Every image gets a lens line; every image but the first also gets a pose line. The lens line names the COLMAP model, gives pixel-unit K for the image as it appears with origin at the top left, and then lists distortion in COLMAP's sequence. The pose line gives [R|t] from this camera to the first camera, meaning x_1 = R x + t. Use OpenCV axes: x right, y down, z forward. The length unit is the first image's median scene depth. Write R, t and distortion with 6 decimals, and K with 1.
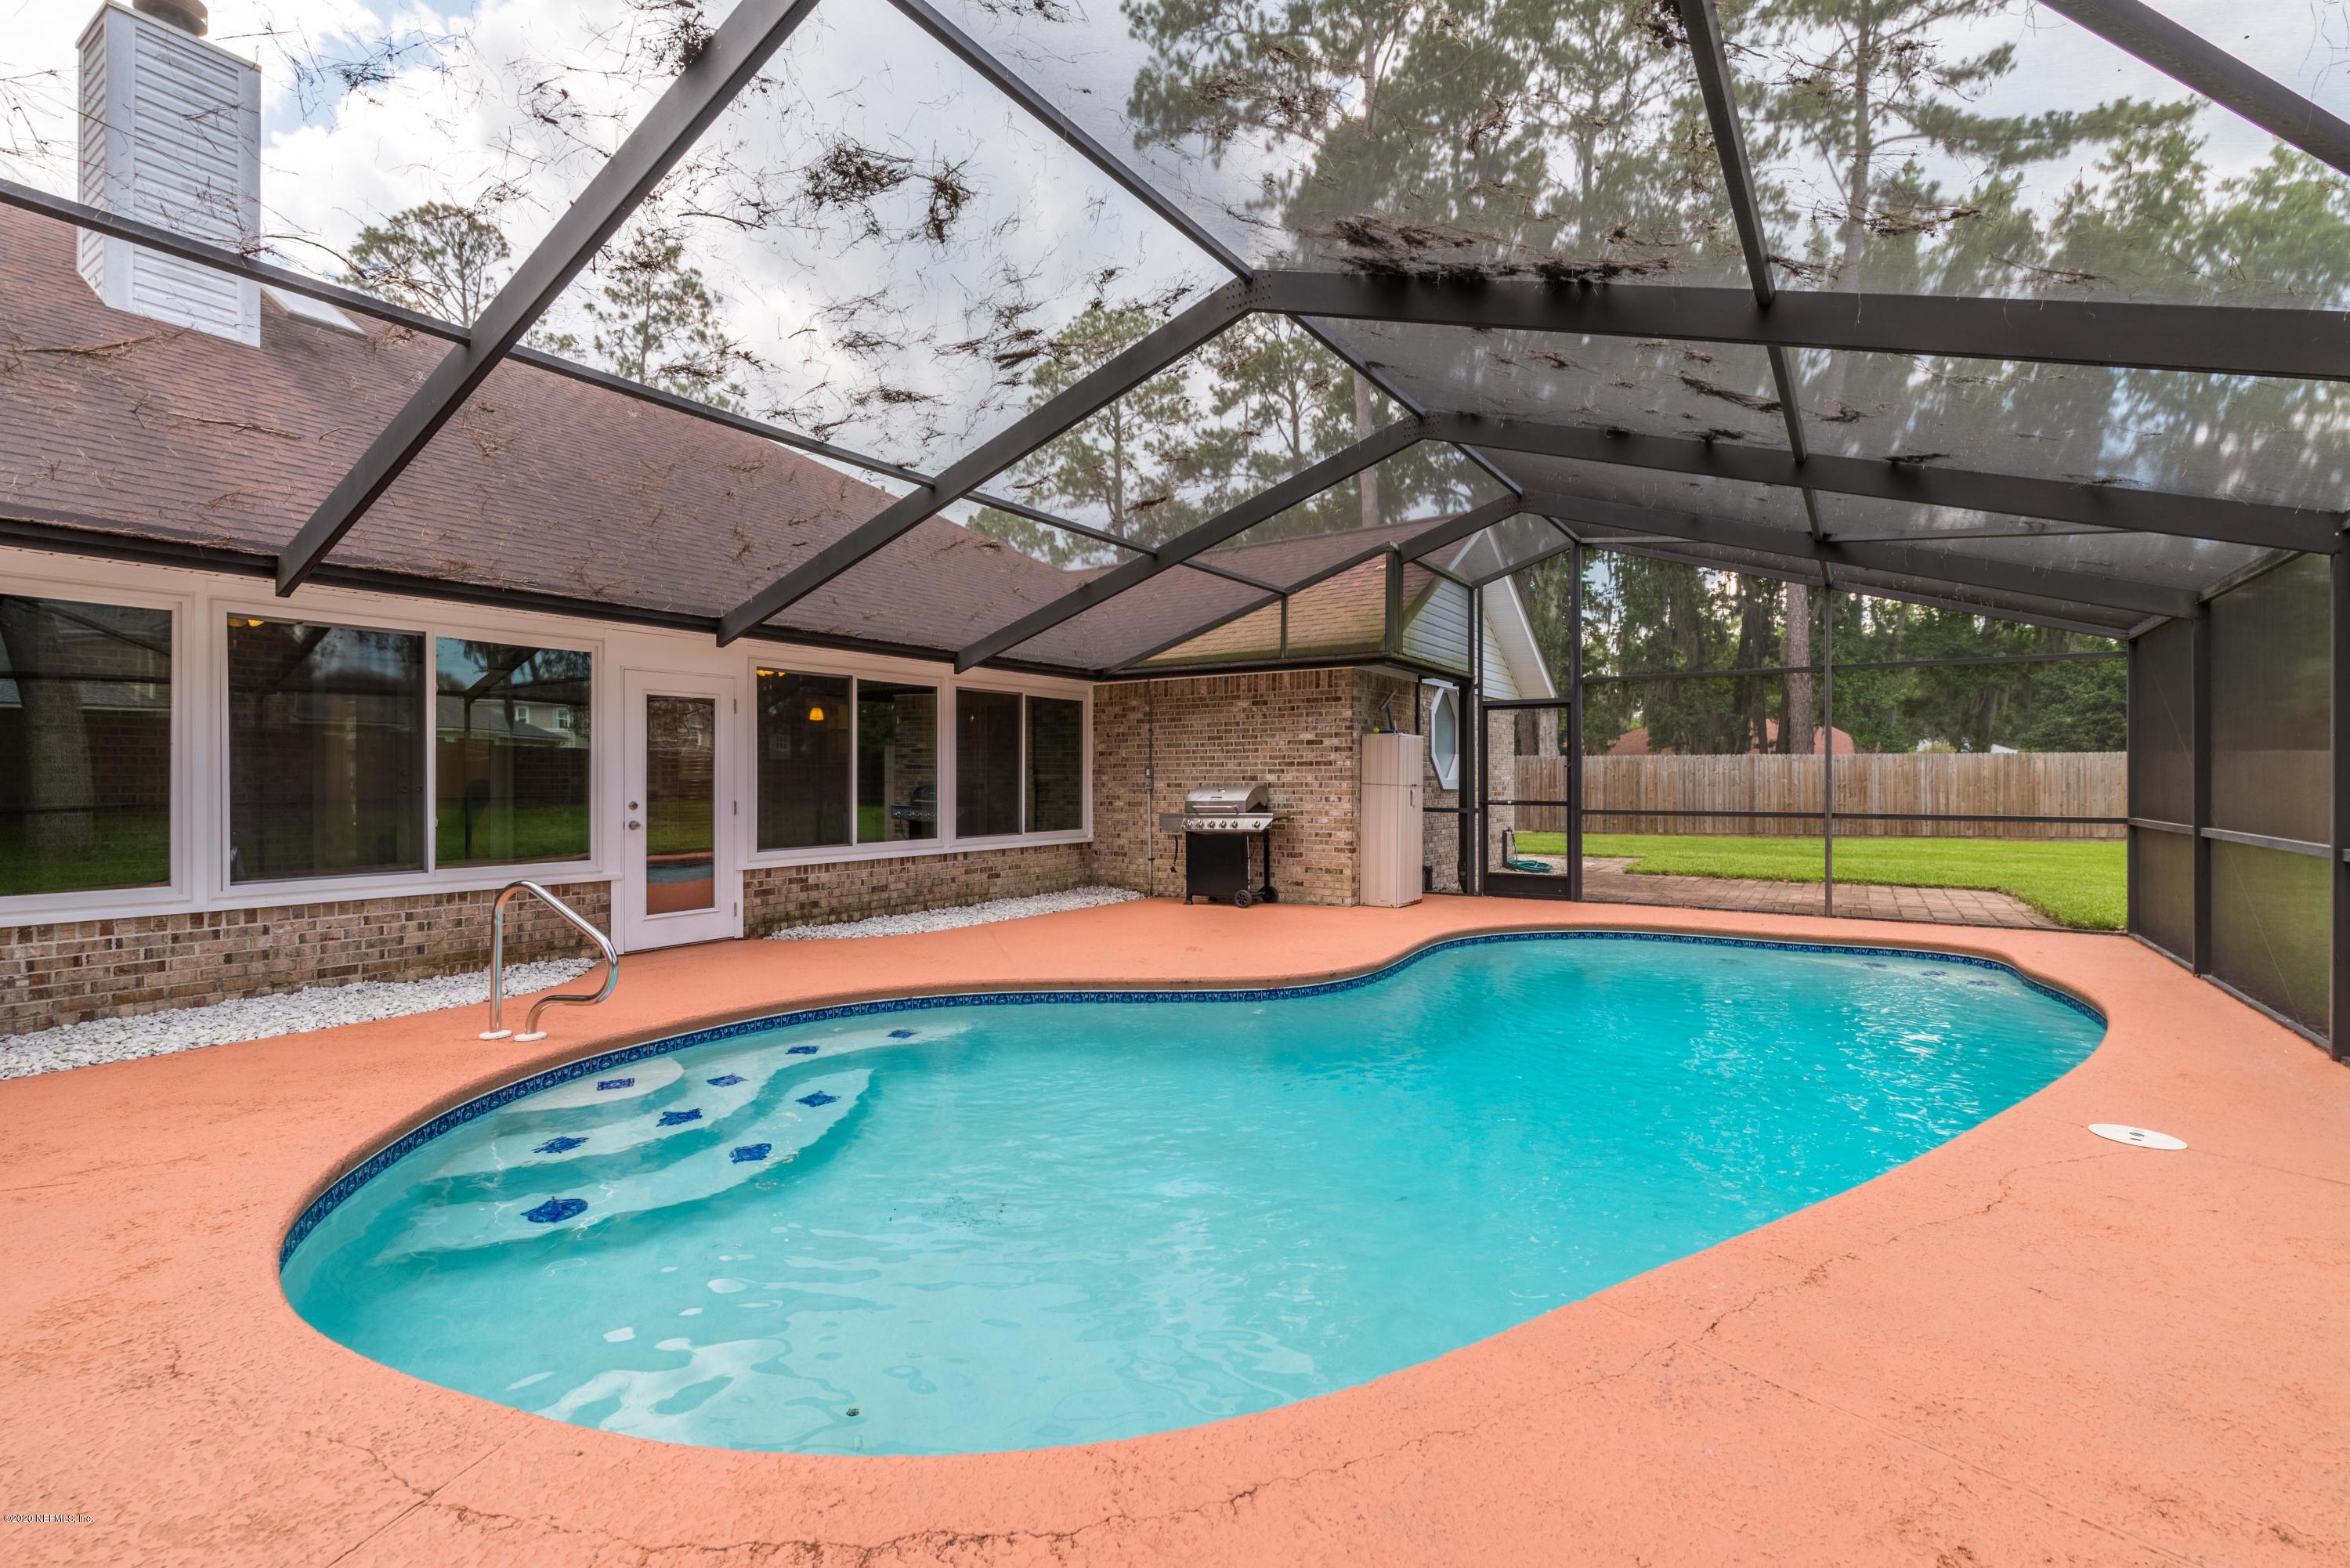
lens RADIAL K [[1081.0, 0, 1181.2], [0, 1081.0, 791.1], [0, 0, 1]] dist [0.003691, 0.000223]
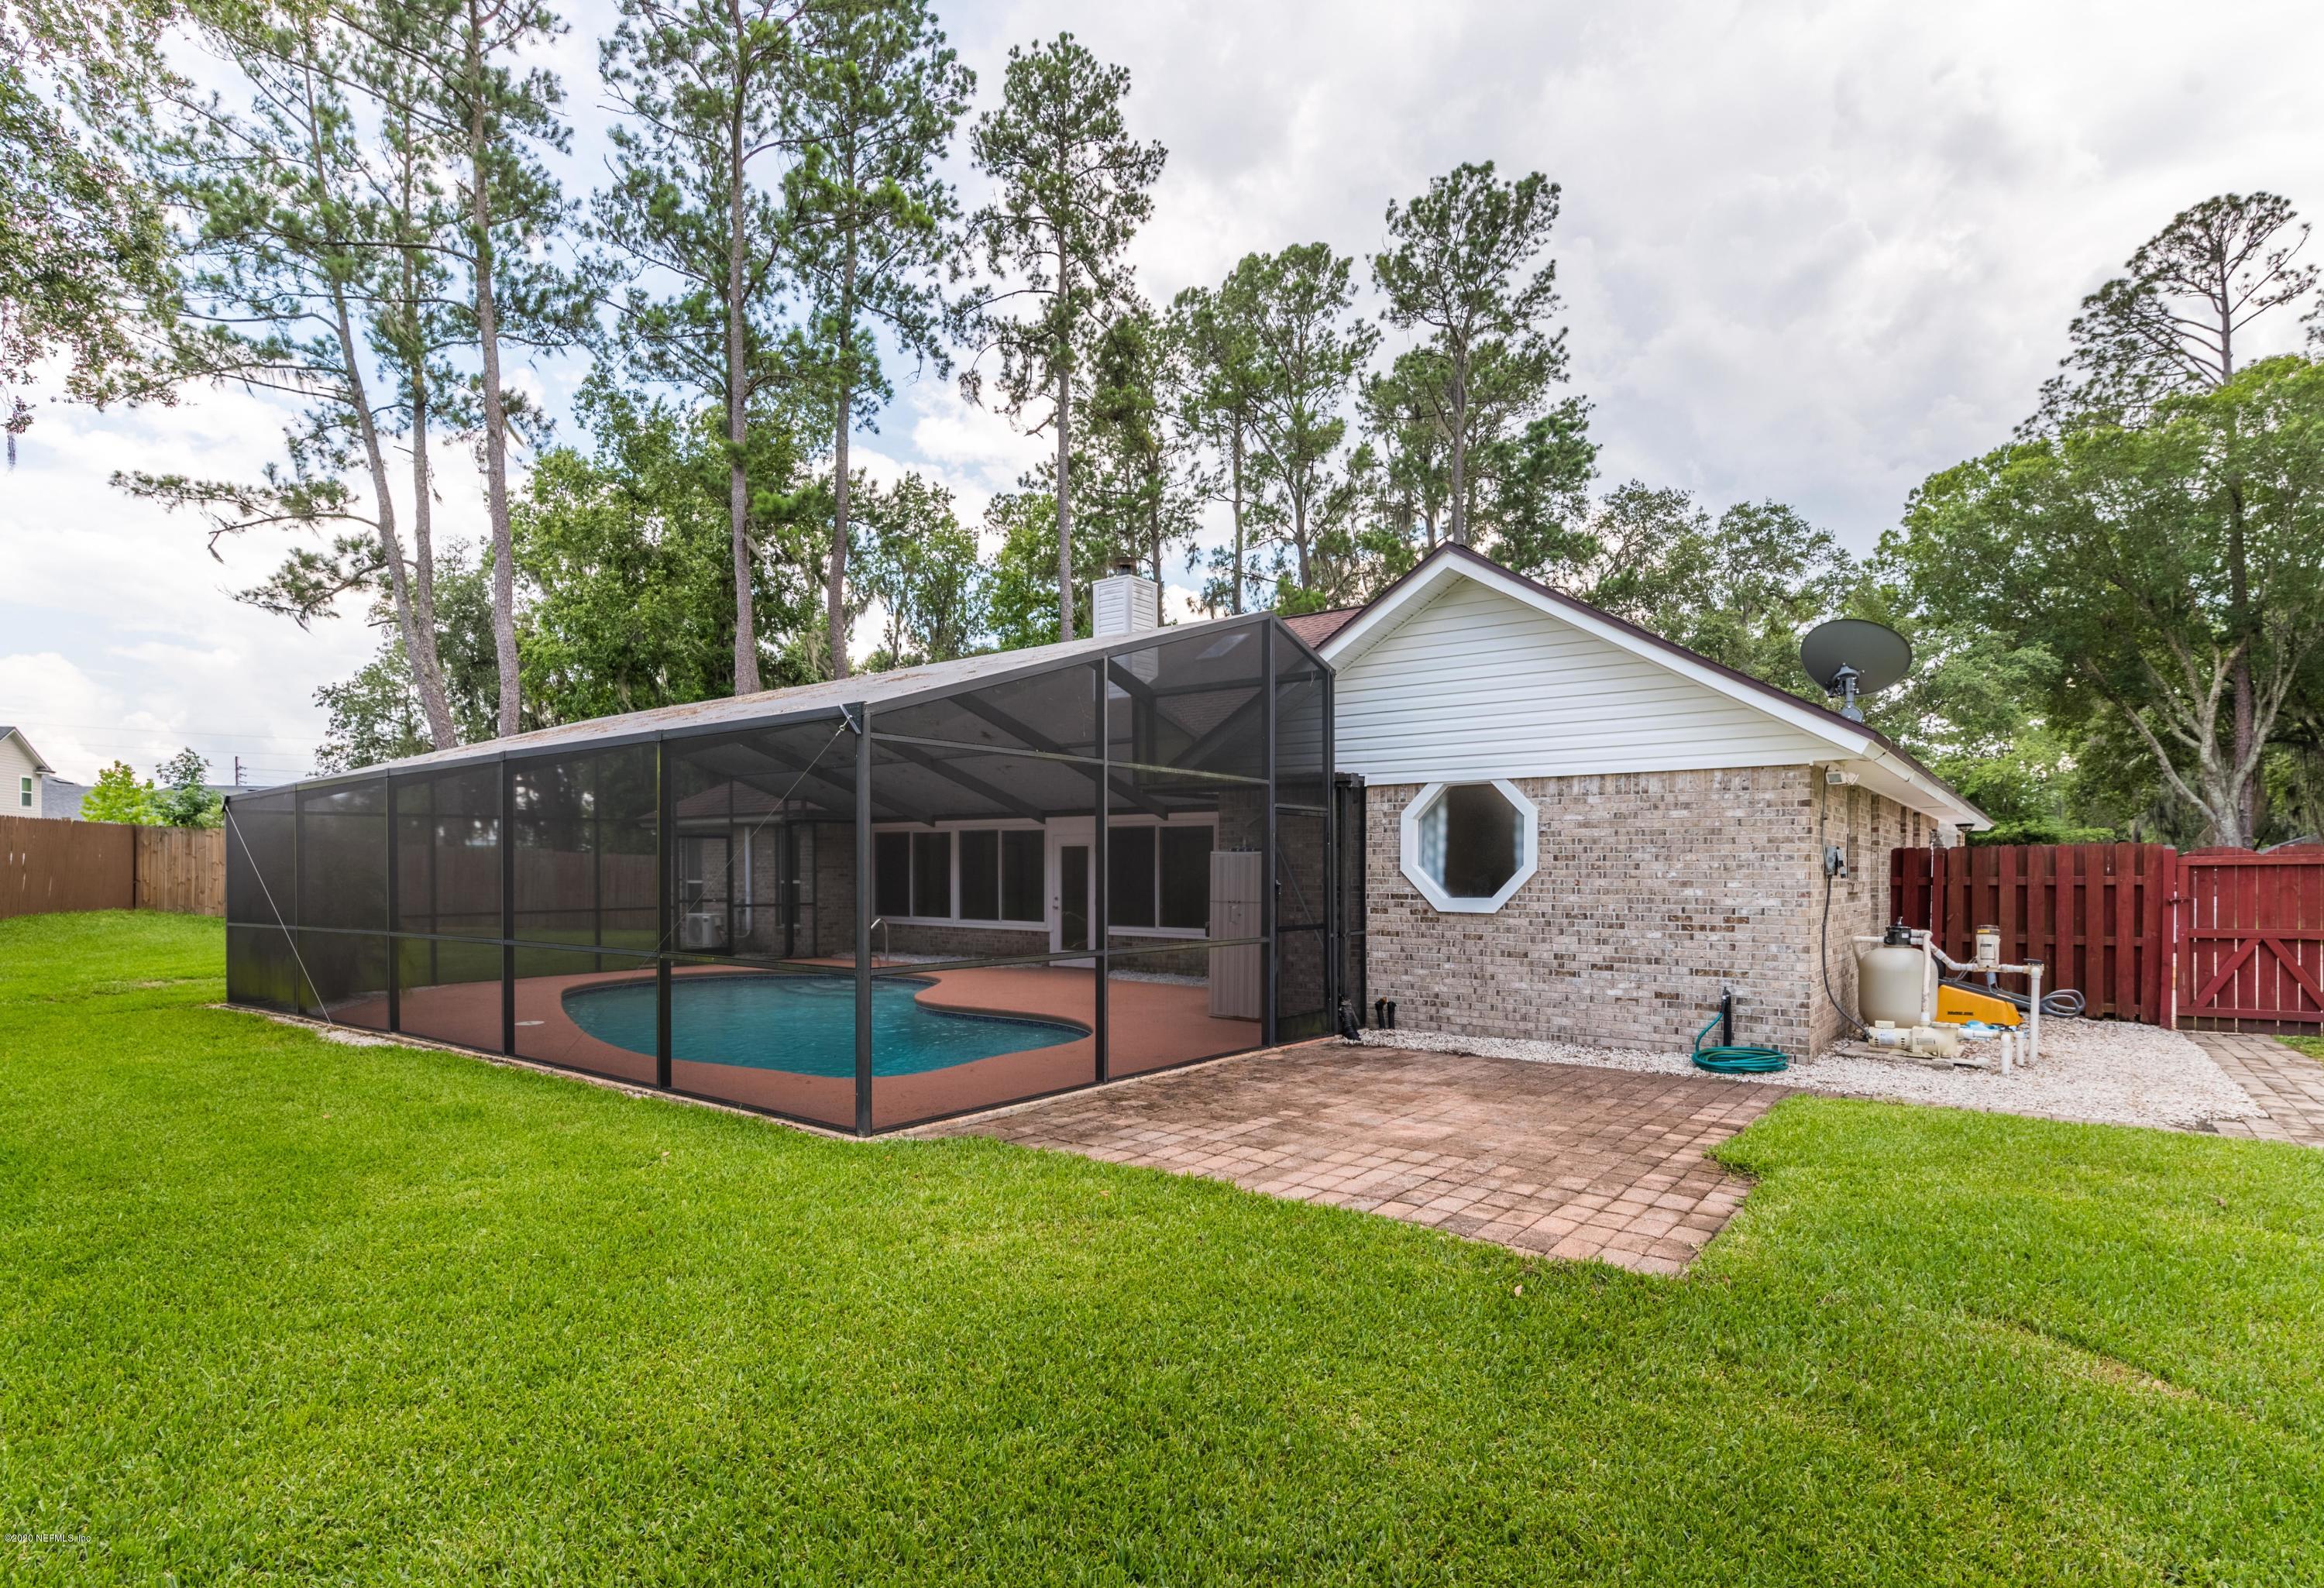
lens RADIAL K [[1212.3, 0, 1164.8], [0, 1212.3, 884.1], [0, 0, 1]] dist [-0.024318, -0.000573]
pose [[-0.105449, 0.020596, -0.994211, 1.372795], [-0.004901, 0.999763, 0.021231, -0.049047], [0.994413, 0.007112, -0.105323, 1.087674]]
